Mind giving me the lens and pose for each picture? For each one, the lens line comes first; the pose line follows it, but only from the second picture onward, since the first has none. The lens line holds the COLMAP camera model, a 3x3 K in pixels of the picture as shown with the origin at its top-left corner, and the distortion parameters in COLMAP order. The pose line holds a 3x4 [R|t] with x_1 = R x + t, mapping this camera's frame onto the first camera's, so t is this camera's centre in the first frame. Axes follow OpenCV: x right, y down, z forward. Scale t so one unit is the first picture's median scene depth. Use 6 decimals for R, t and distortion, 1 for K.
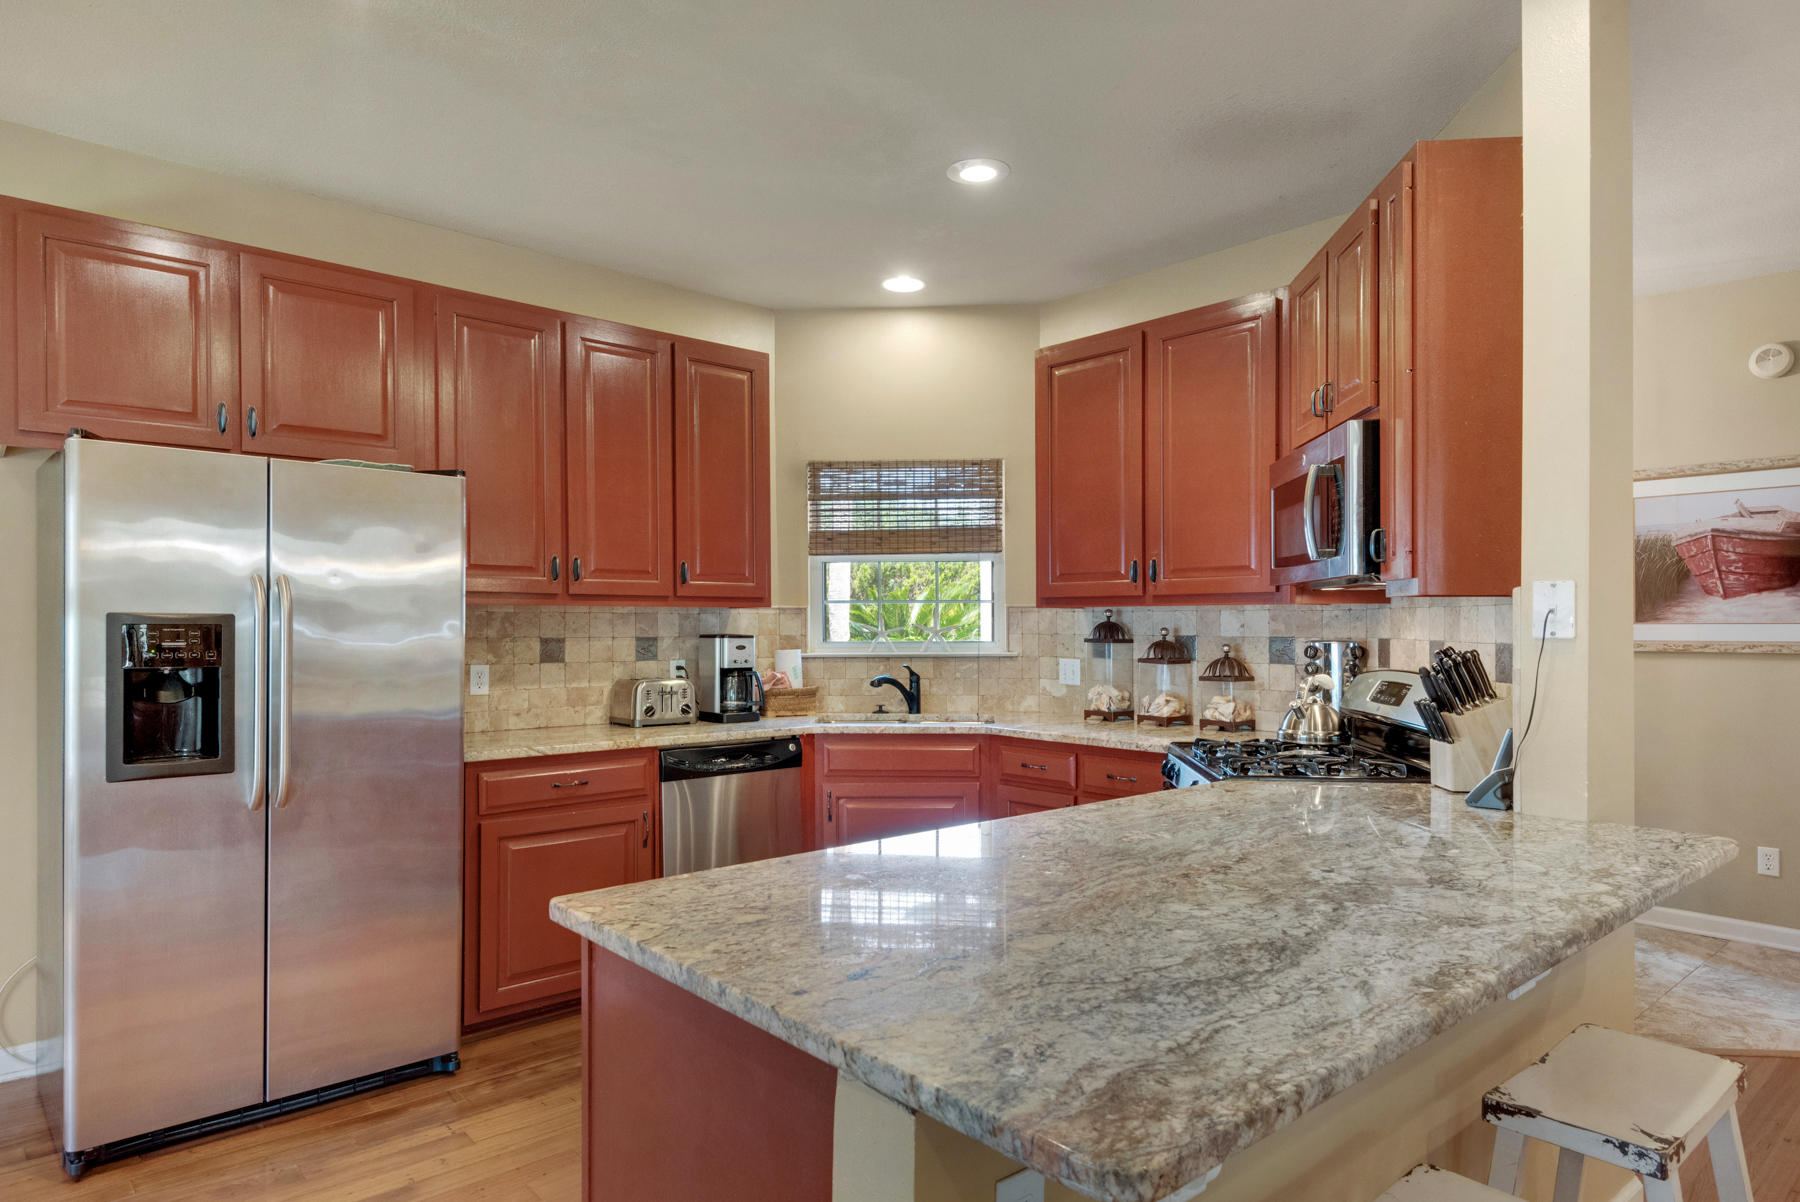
lens RADIAL K [[1049.5, 0, 882.7], [0, 1049.5, 623.2], [0, 0, 1]] dist [0.029343, -0.001377]
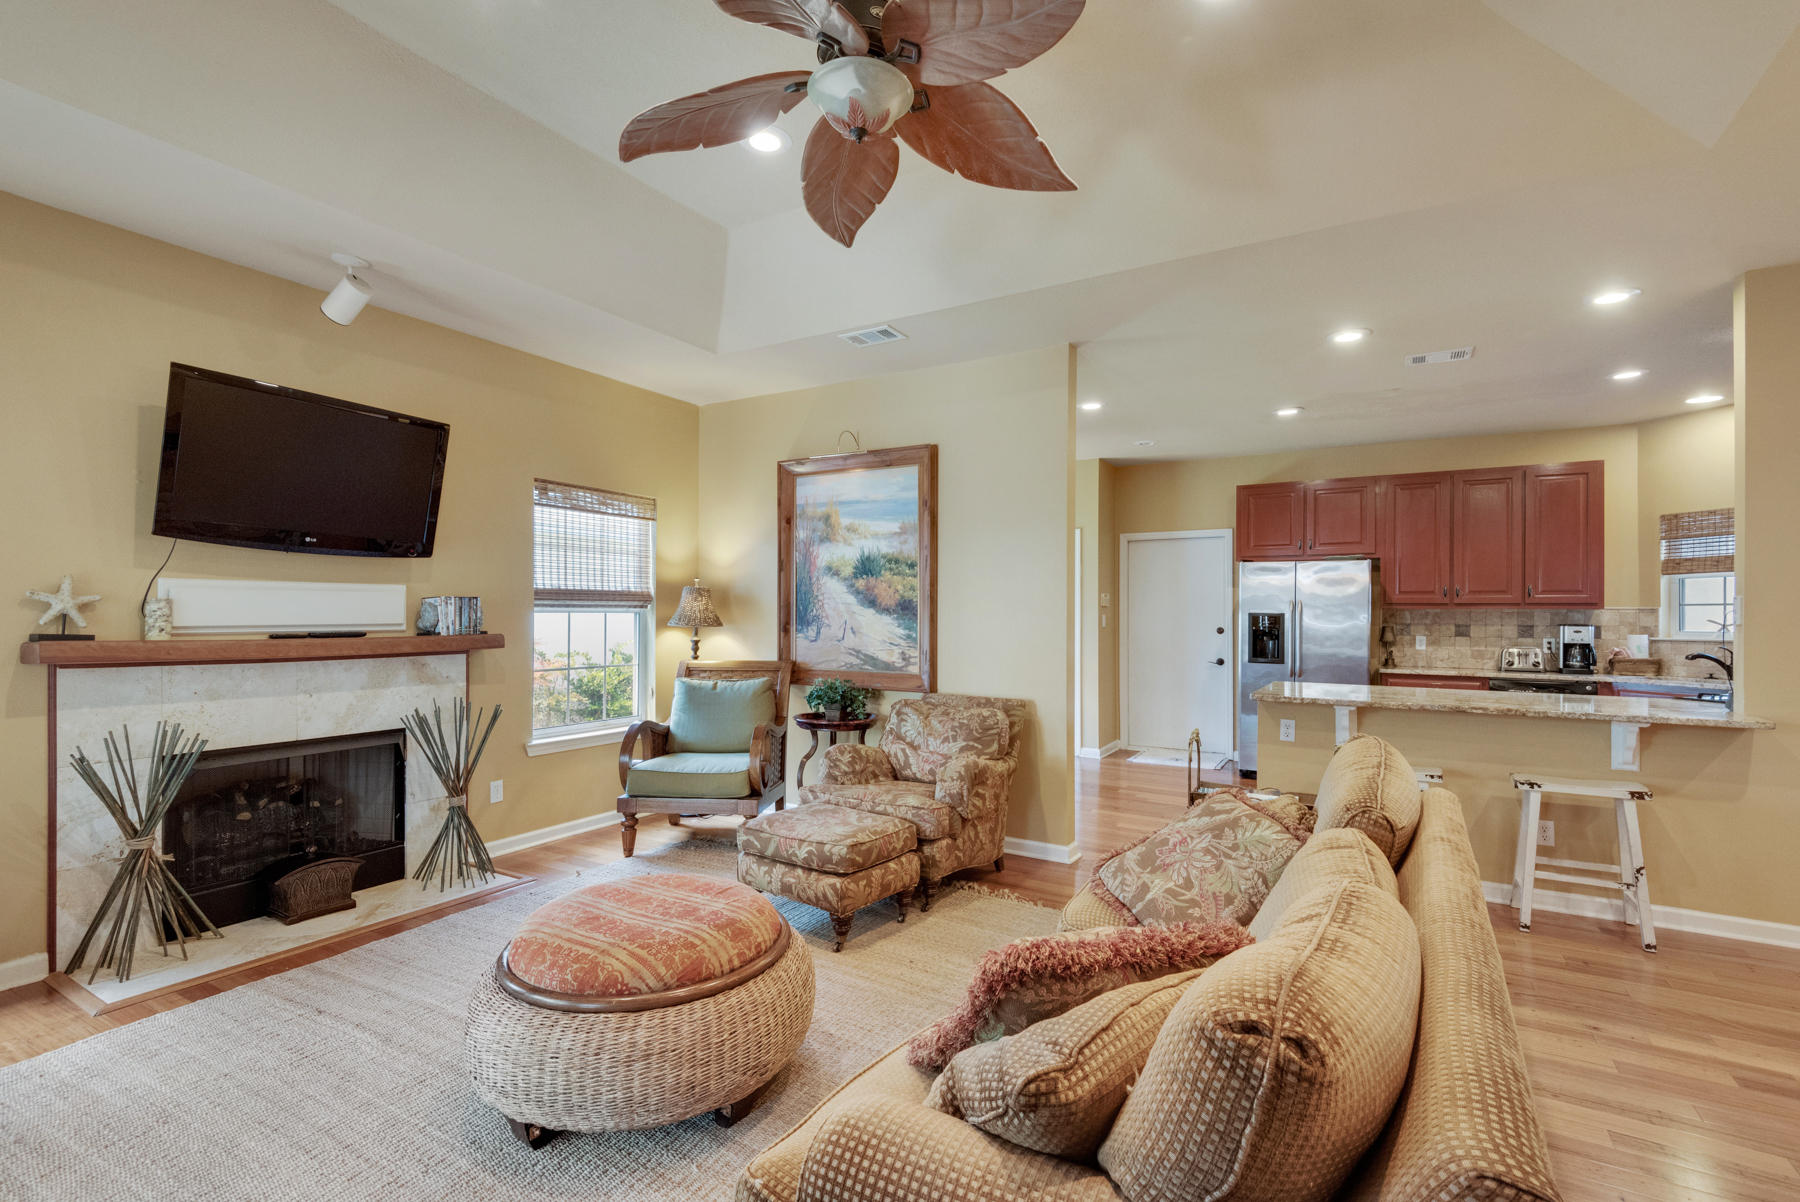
lens RADIAL K [[825.9, 0, 893.0], [0, 825.9, 608.2], [0, 0, 1]] dist [0.031990, -0.015403]
pose [[0.325661, -0.007697, -0.945455, 0.845596], [-0.005182, 0.999937, -0.009926, 0.003903], [0.945472, 0.008132, 0.325601, -0.562779]]
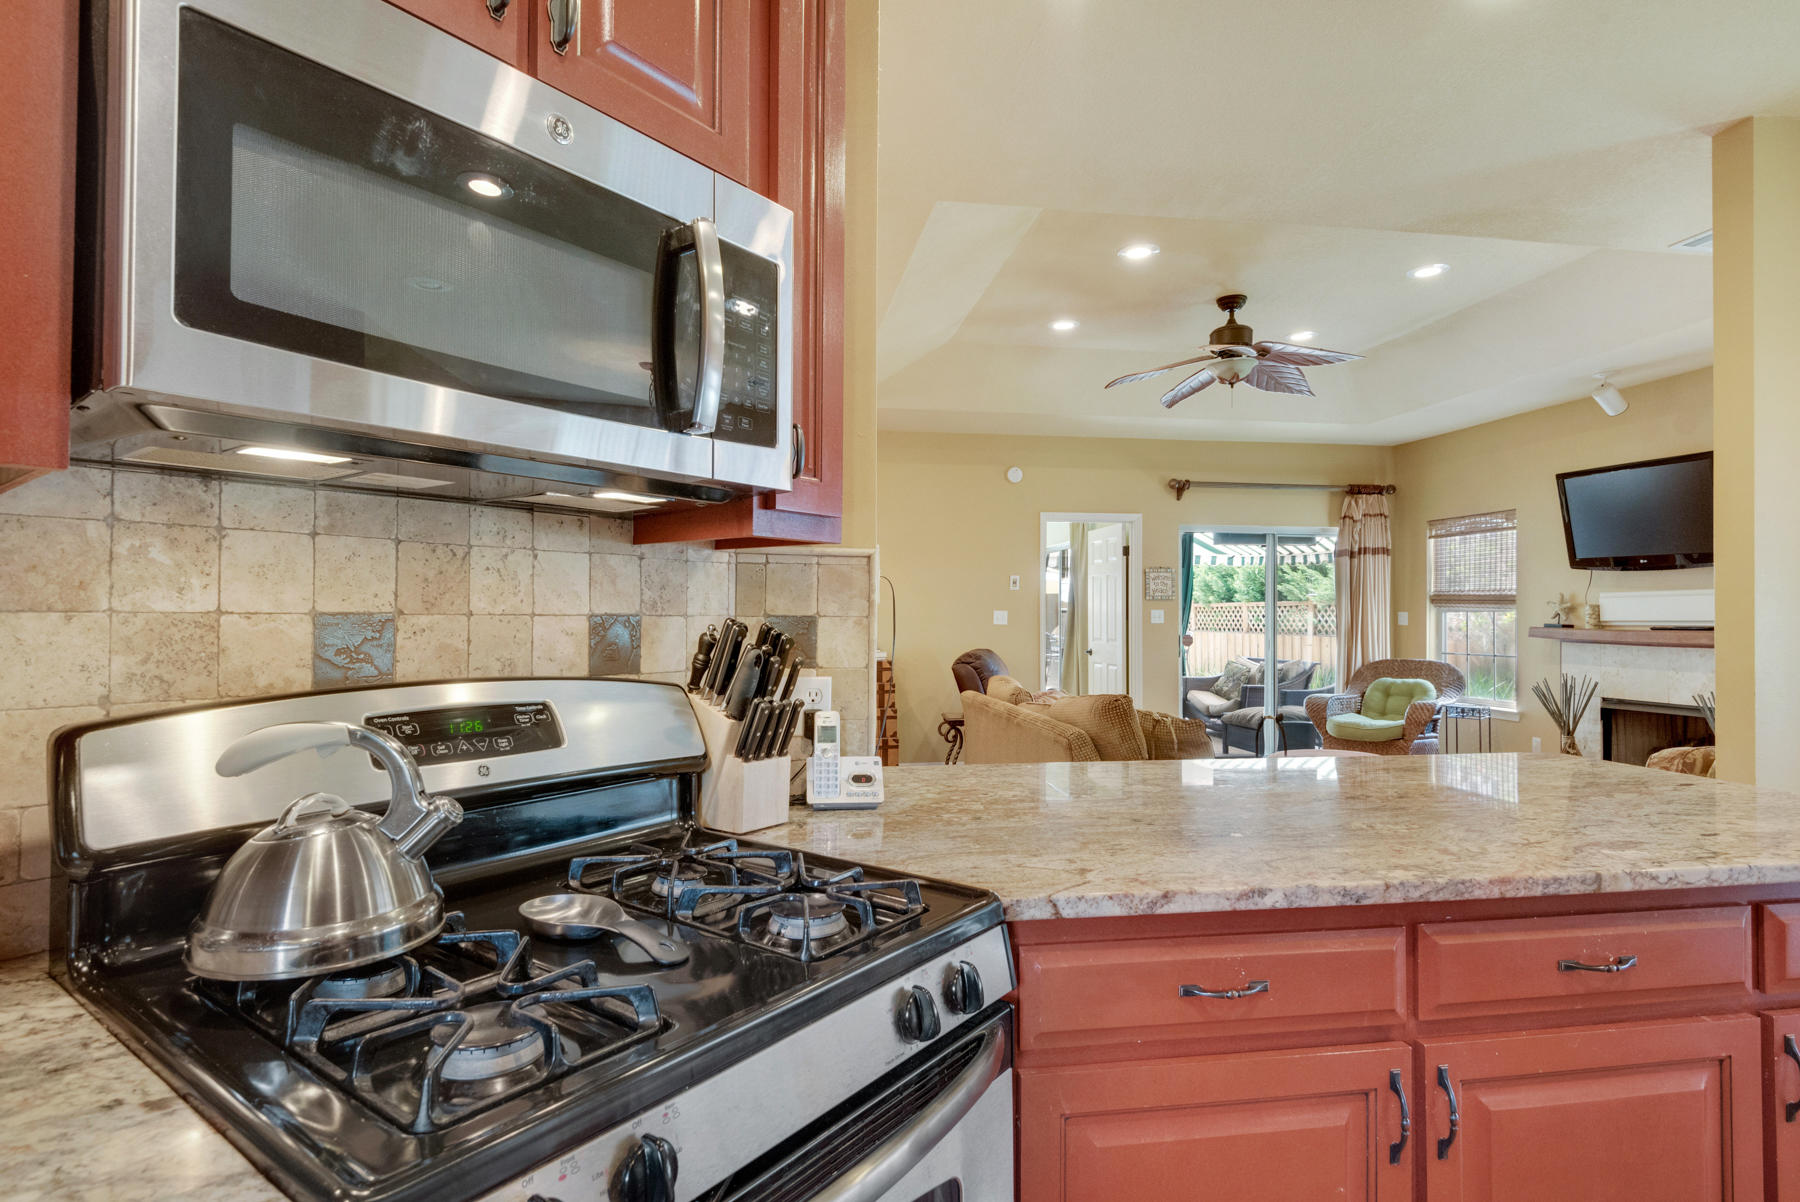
lens RADIAL K [[915.2, 0, 880.8], [0, 915.2, 611.7], [0, 0, 1]] dist [0.000825, -0.005200]
pose [[-0.847949, -0.001886, 0.530075, 0.076720], [-0.004359, 0.999985, -0.003416, 0.012140], [-0.530061, -0.005207, -0.847944, 0.894188]]
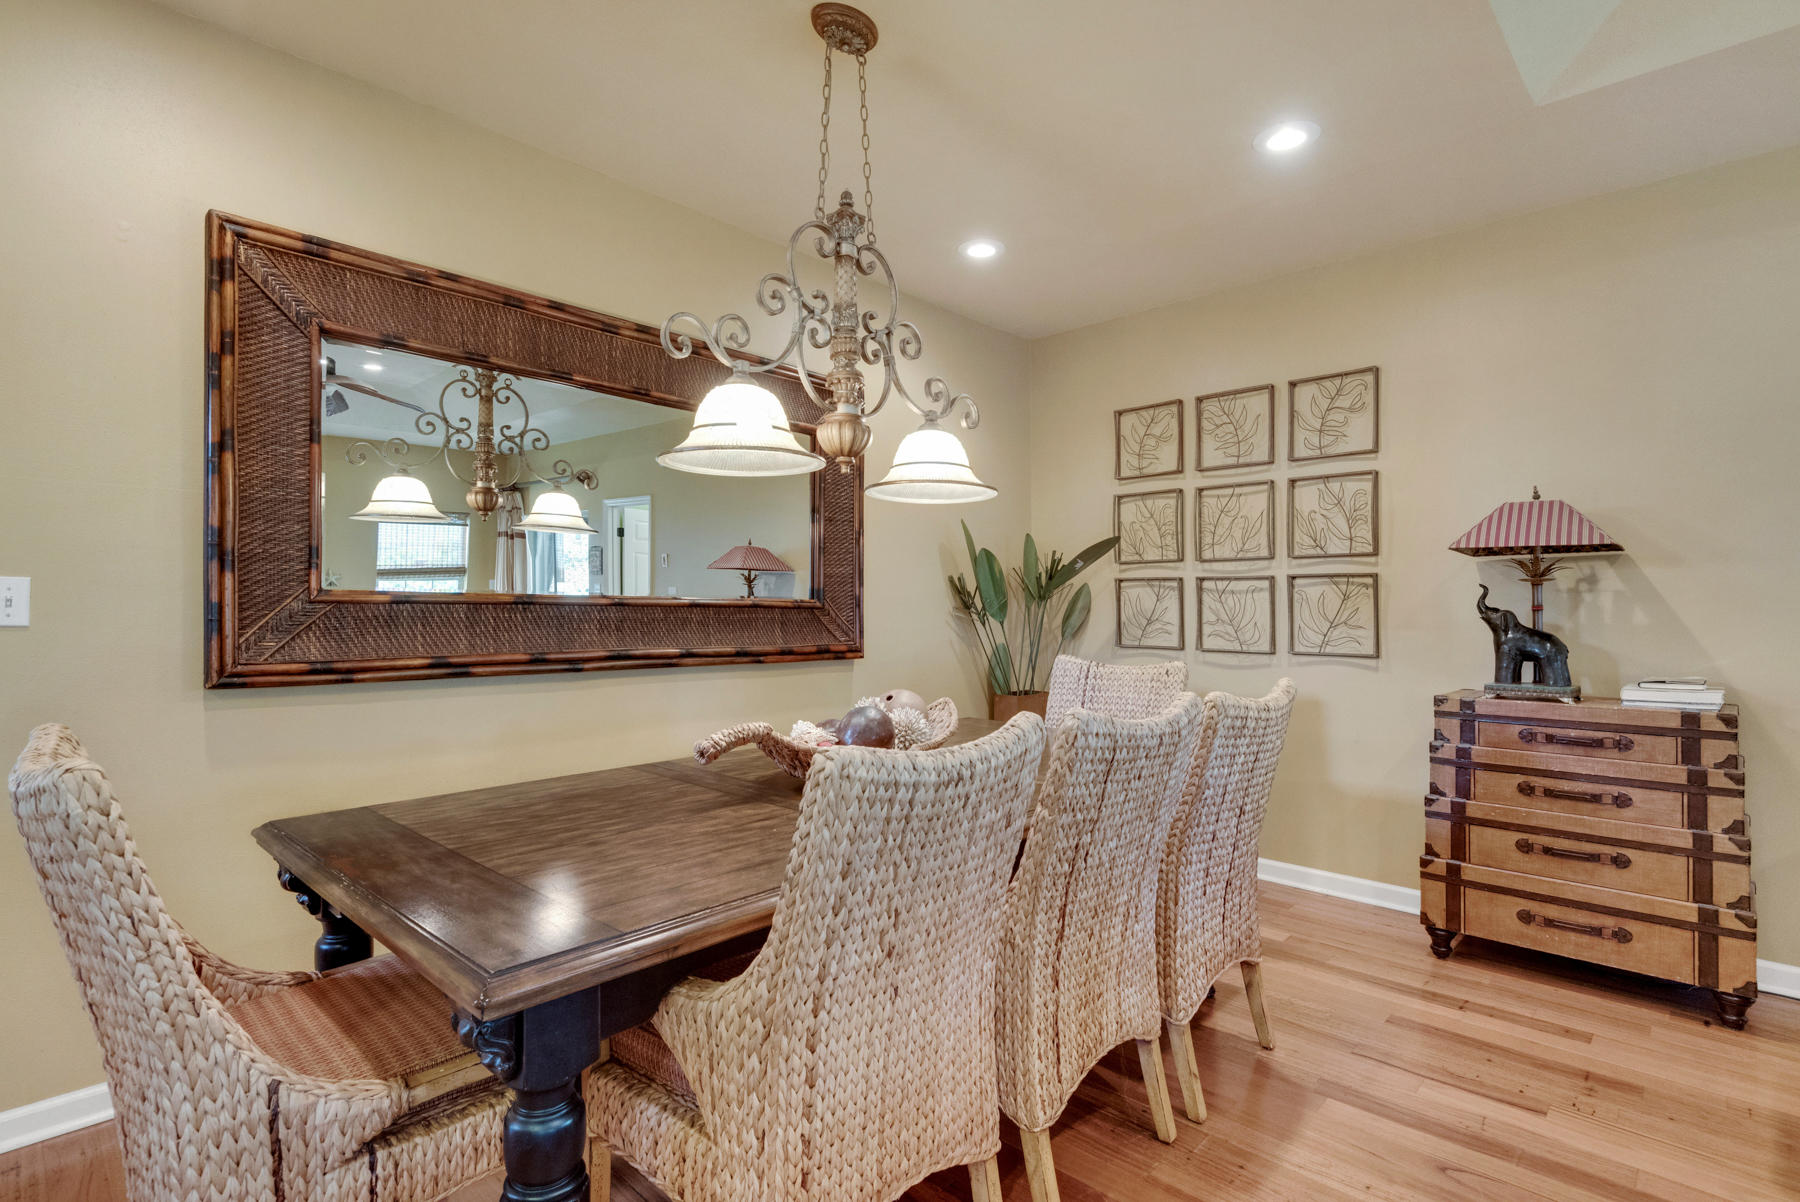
lens RADIAL K [[851.0, 0, 899.3], [0, 851.0, 612.7], [0, 0, 1]] dist [0.015707, -0.012724]
pose [[-0.100782, -0.010598, 0.994852, 0.392851], [-0.006904, 0.999927, 0.009953, 0.017936], [-0.994885, -0.005865, -0.100848, 0.133271]]
